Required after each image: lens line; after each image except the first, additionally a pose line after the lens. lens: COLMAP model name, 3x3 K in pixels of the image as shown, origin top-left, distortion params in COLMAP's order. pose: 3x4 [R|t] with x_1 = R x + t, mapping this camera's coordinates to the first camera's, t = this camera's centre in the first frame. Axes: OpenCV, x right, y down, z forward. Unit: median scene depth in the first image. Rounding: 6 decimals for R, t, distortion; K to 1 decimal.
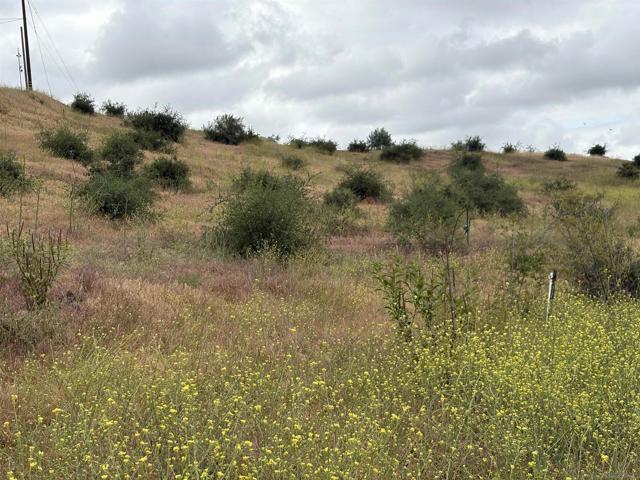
lens RADIAL K [[1013.3, 0, 332.6], [0, 1013.3, 239.6], [0, 0, 1]] dist [0.251145, -1.073996]
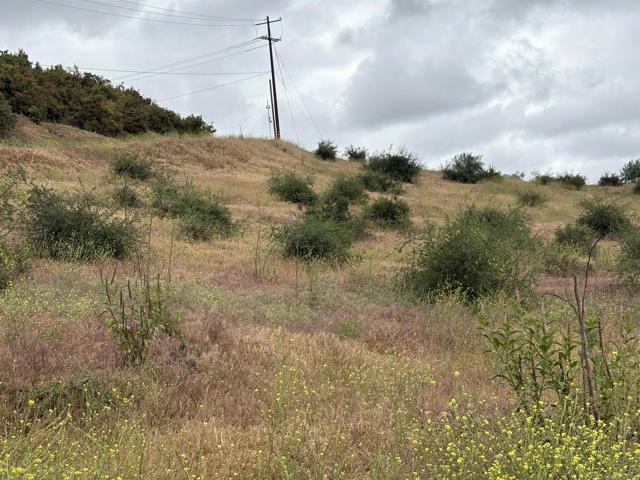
lens RADIAL K [[1006.7, 0, 320.0], [0, 1006.7, 240.0], [0, 0, 1]] dist [0.323231, -1.284625]
pose [[0.966088, -0.021146, -0.257348, 0.010024], [0.010884, 0.999090, -0.041235, -0.000221], [0.257985, 0.037036, 0.965439, 0.019960]]
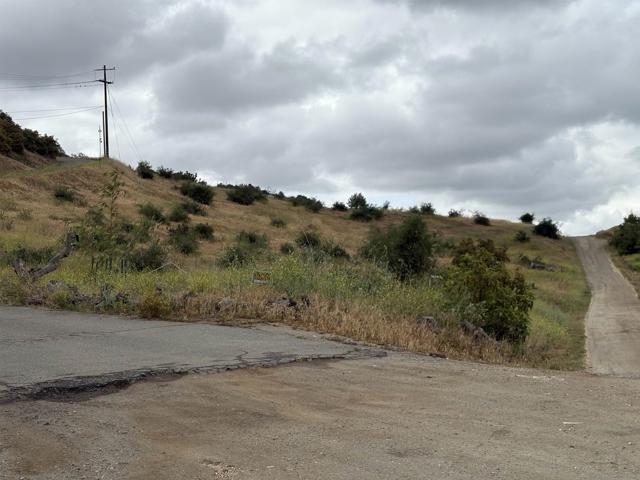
lens RADIAL K [[1006.7, 0, 320.0], [0, 1006.7, 240.0], [0, 0, 1]] dist [0.323231, -1.284625]
pose [[0.997838, 0.054567, -0.036635, 0.058649], [-0.055926, 0.997744, -0.037141, 0.005760], [0.034526, 0.039109, 0.998638, -0.403725]]
